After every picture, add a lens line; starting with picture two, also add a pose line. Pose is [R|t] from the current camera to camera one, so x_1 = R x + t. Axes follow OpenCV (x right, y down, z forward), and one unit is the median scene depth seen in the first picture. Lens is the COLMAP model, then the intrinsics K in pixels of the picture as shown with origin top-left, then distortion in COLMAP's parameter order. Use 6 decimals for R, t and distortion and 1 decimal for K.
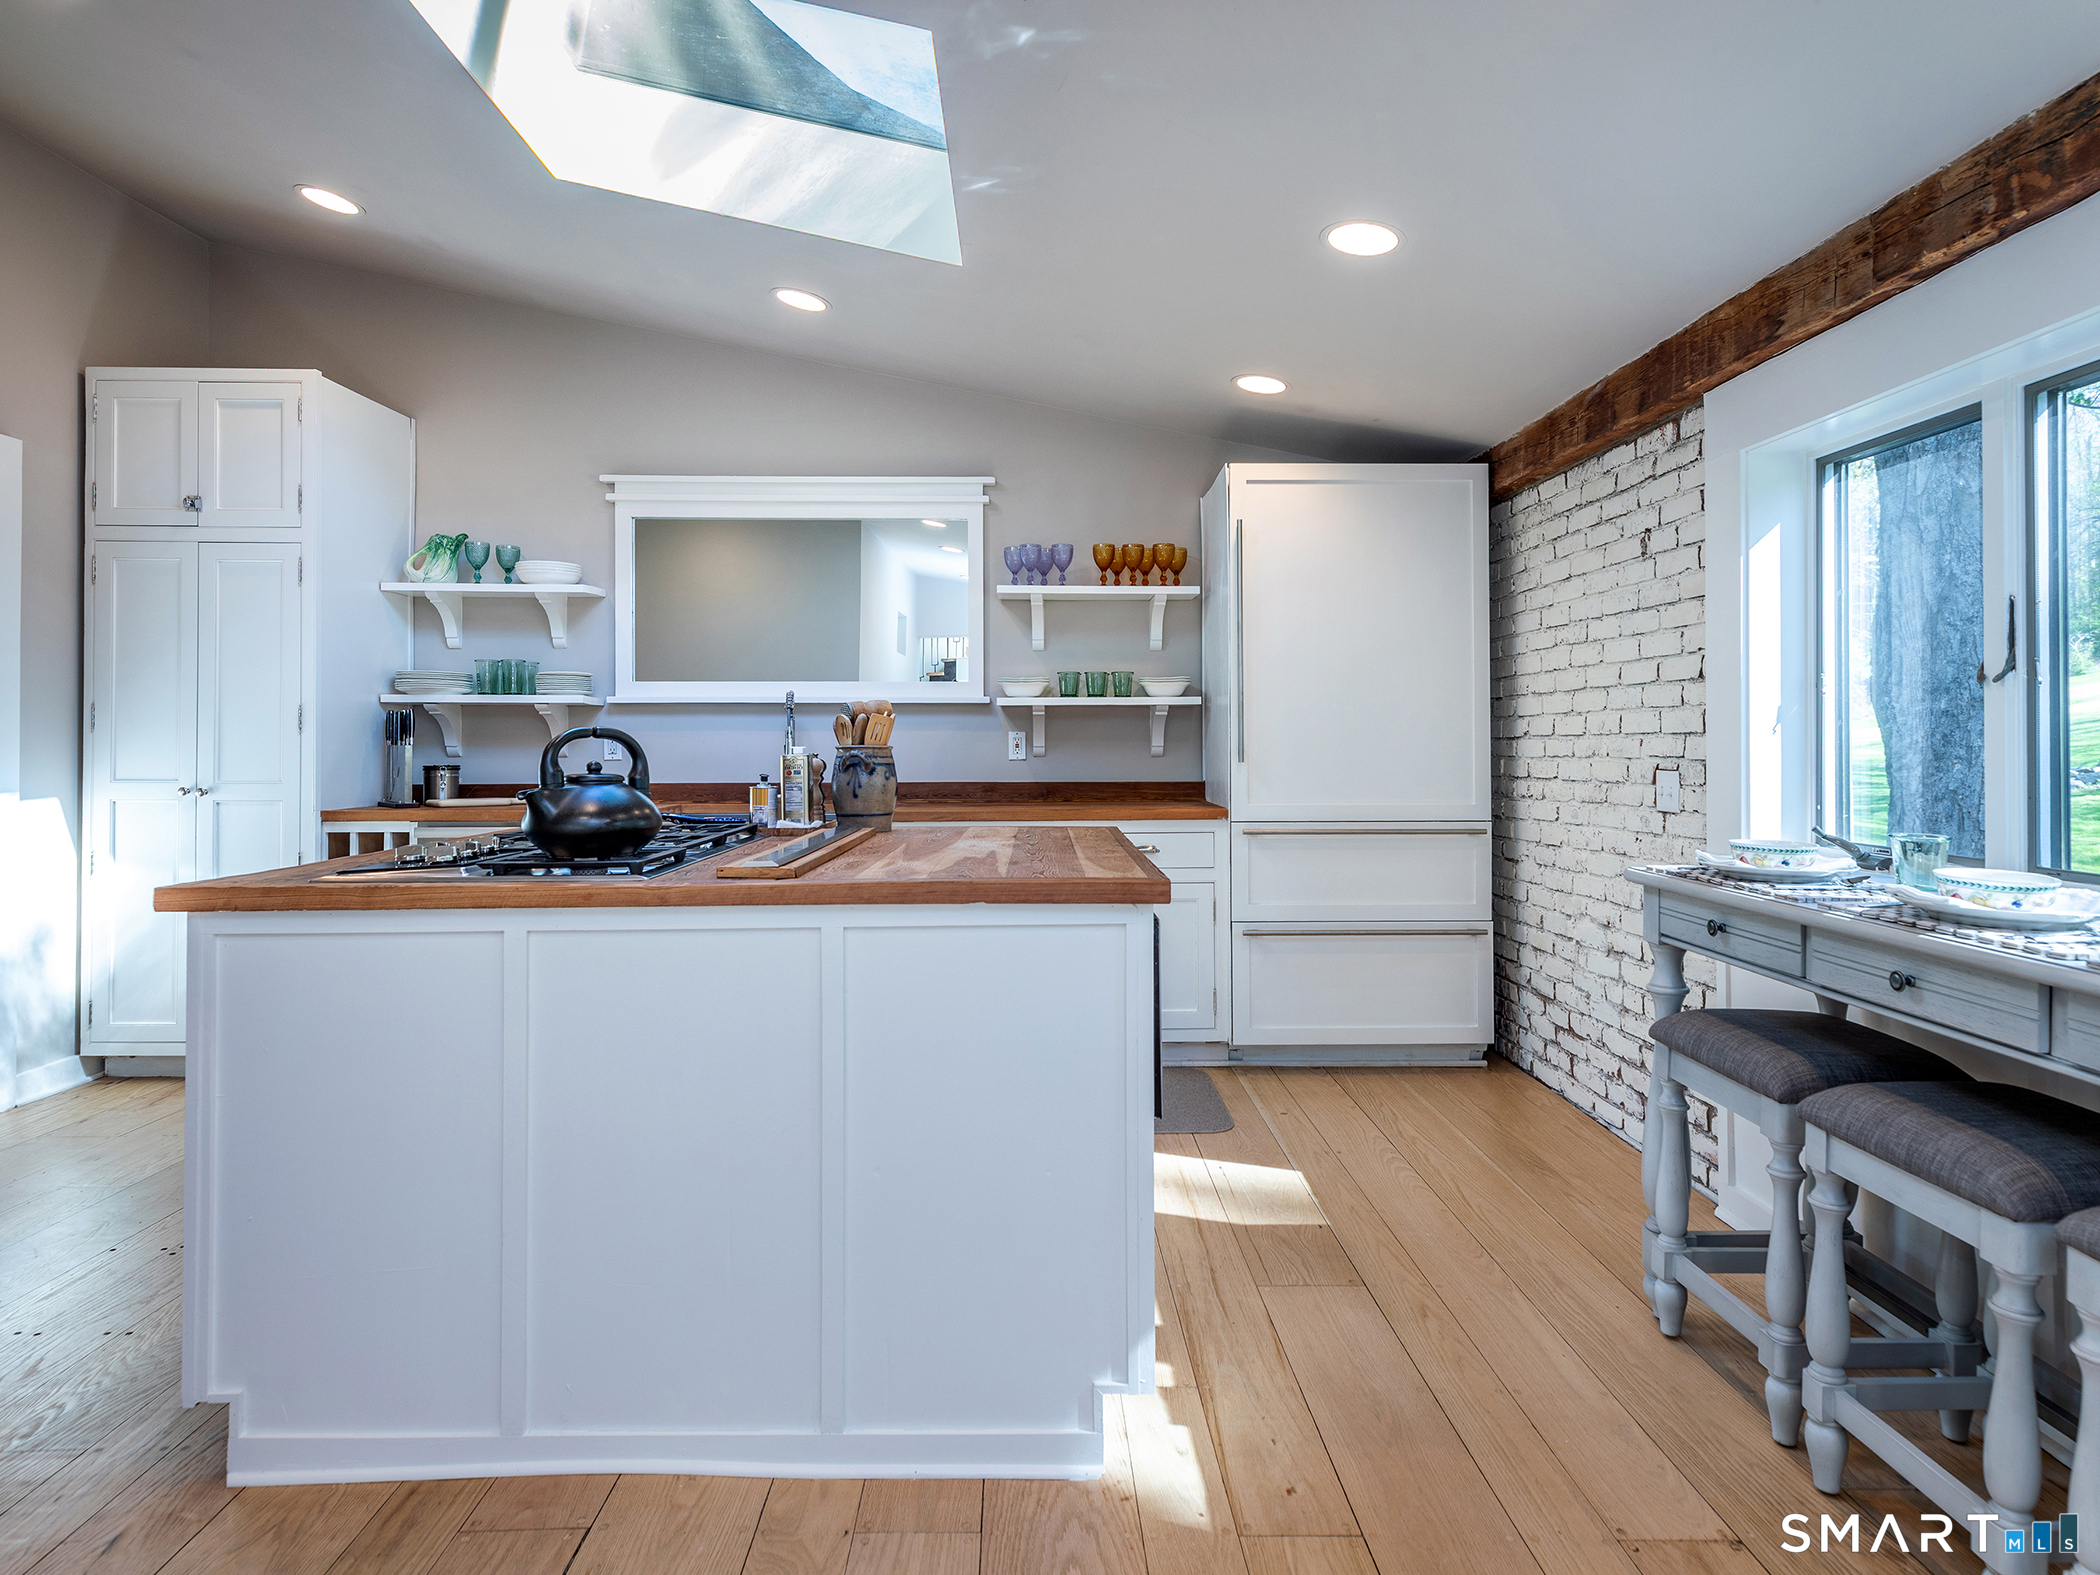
lens RADIAL K [[1215.0, 0, 1051.2], [0, 1215.0, 741.3], [0, 0, 1]] dist [-0.001203, -0.001639]
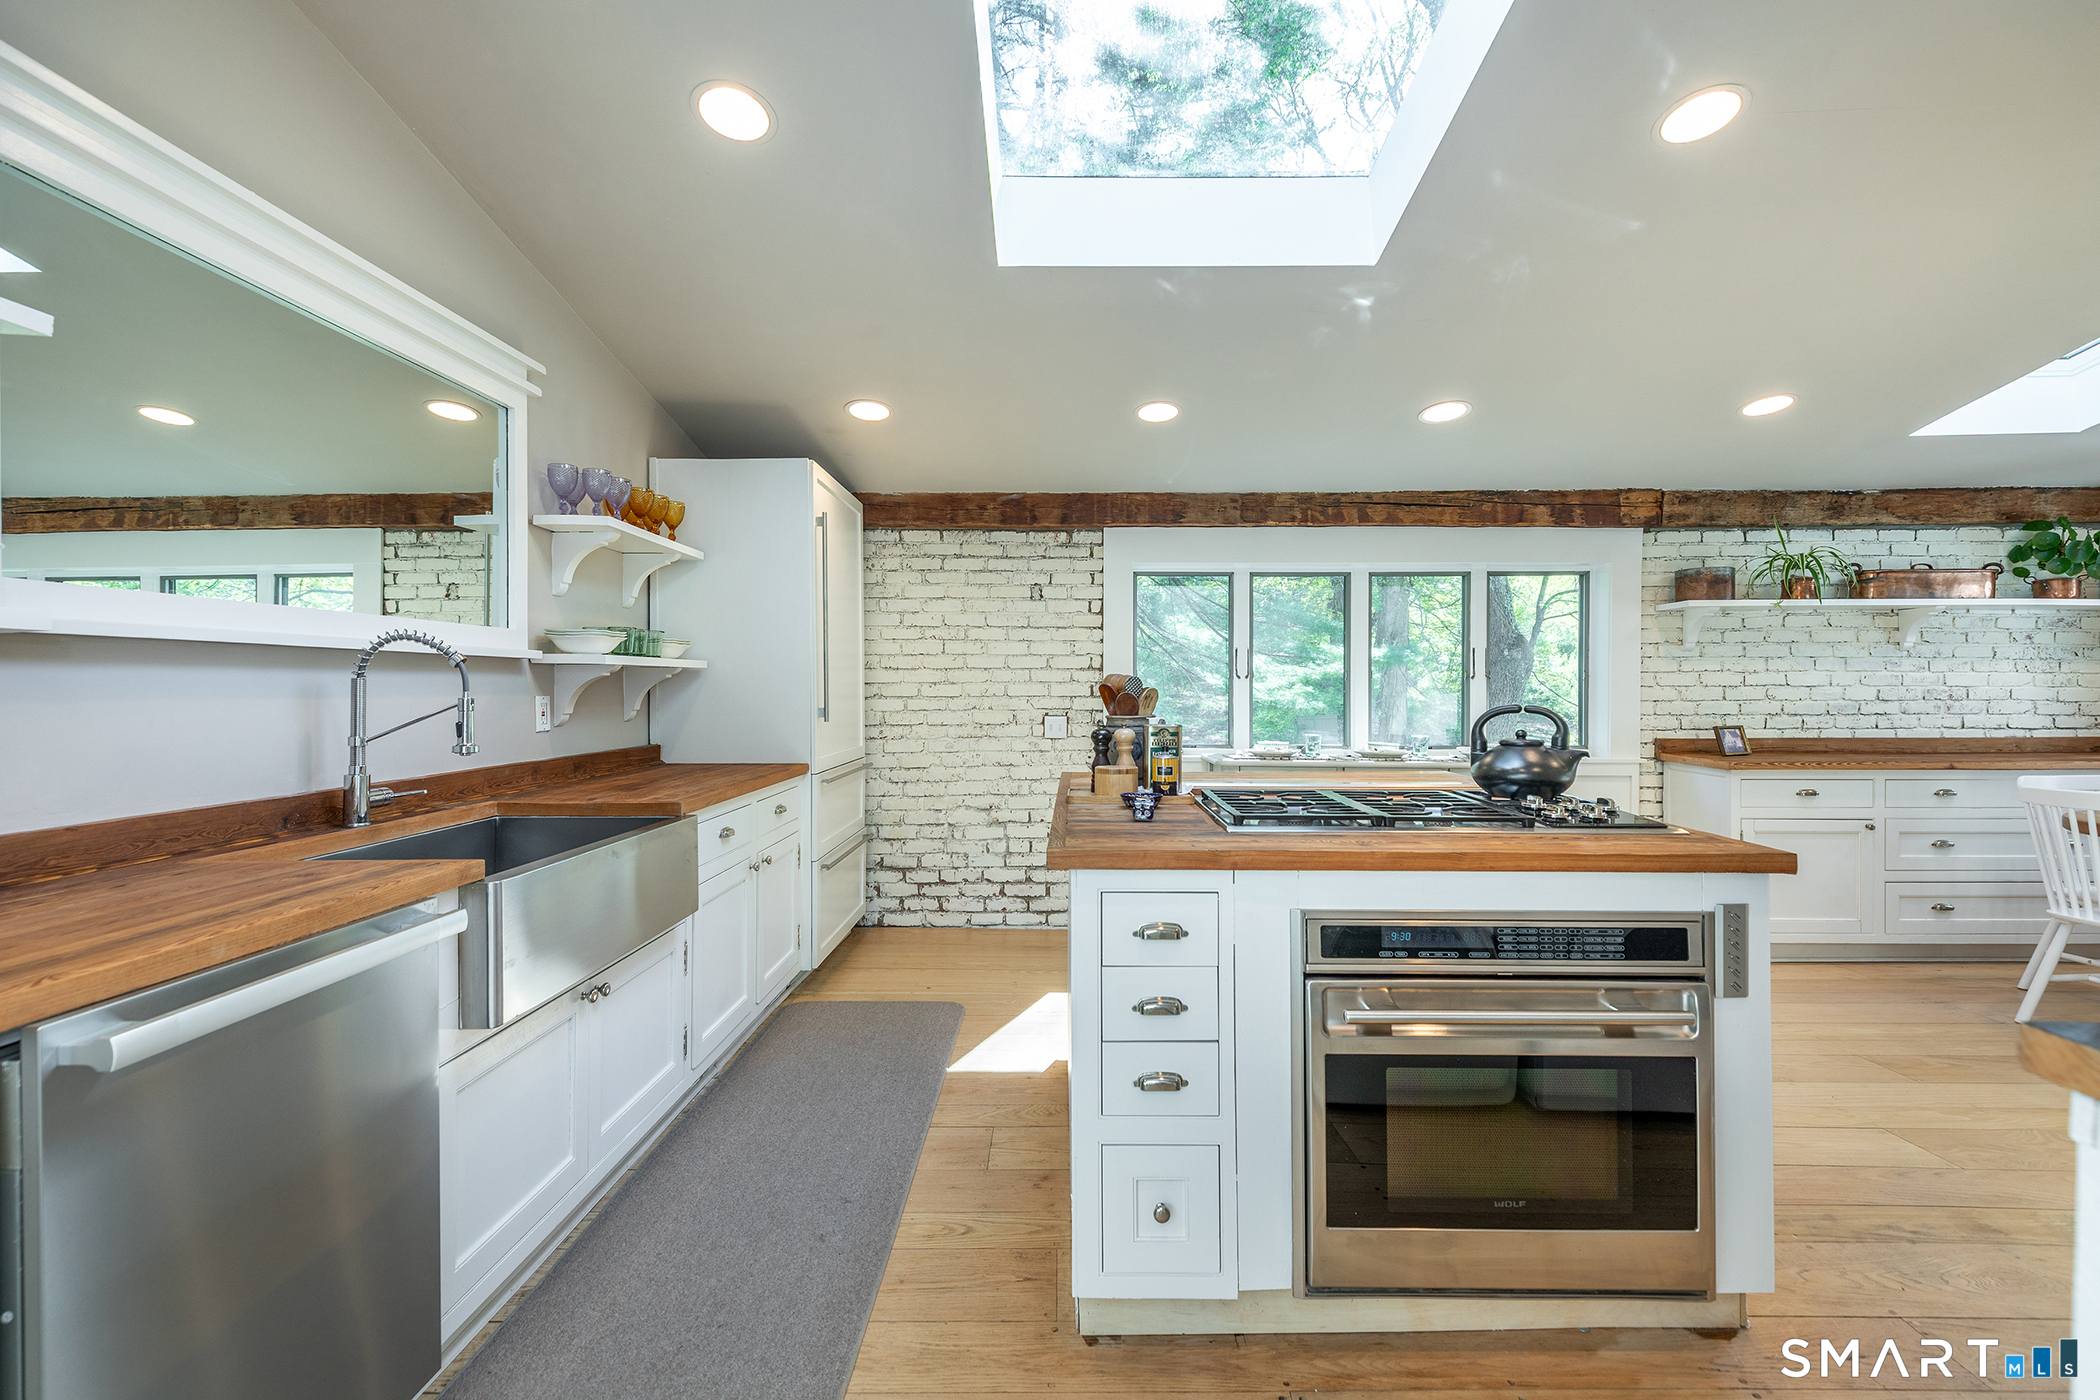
lens RADIAL K [[913.6, 0, 1050.2], [0, 913.6, 694.2], [0, 0, 1]] dist [0.002952, 0.000147]
pose [[0.037241, -0.004604, 0.999296, -0.980367], [-0.002493, 0.999986, 0.004700, -0.018287], [-0.999303, -0.002667, 0.037229, 1.040672]]
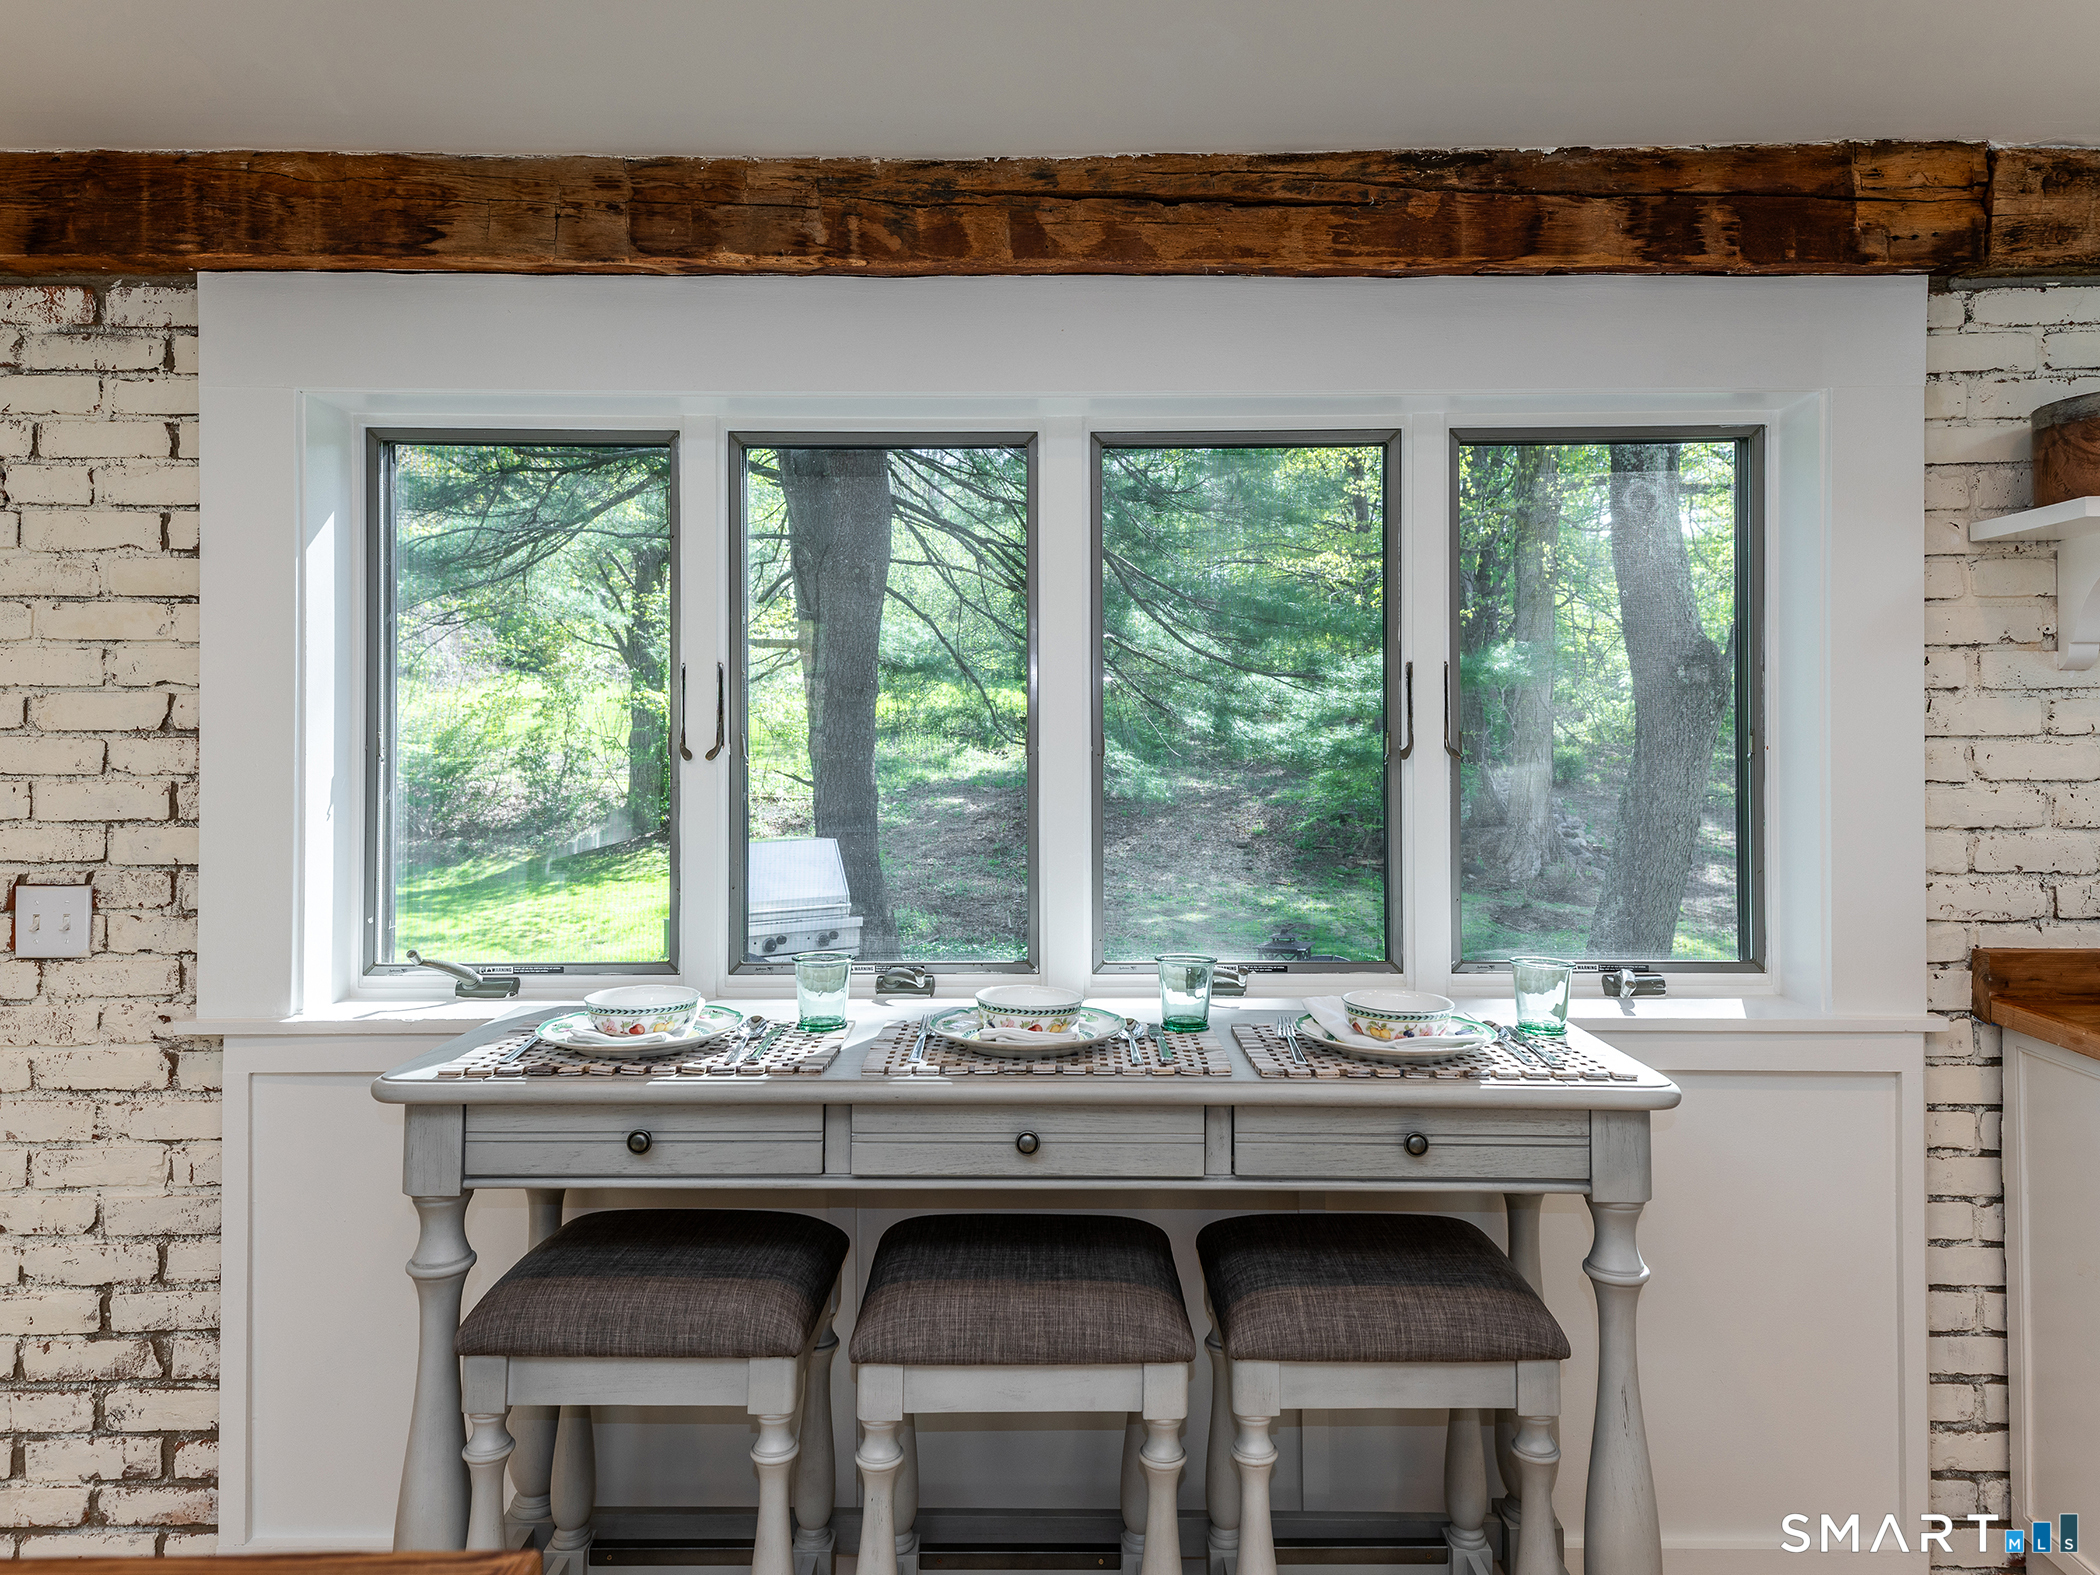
lens RADIAL K [[1383.9, 0, 1051.4], [0, 1383.9, 712.2], [0, 0, 1]] dist [0.053475, -0.037847]
pose [[0.016677, 0.010506, 0.999806, -0.166700], [0.000883, 0.999944, -0.010522, -0.055712], [-0.999861, 0.001058, 0.016667, 0.560947]]
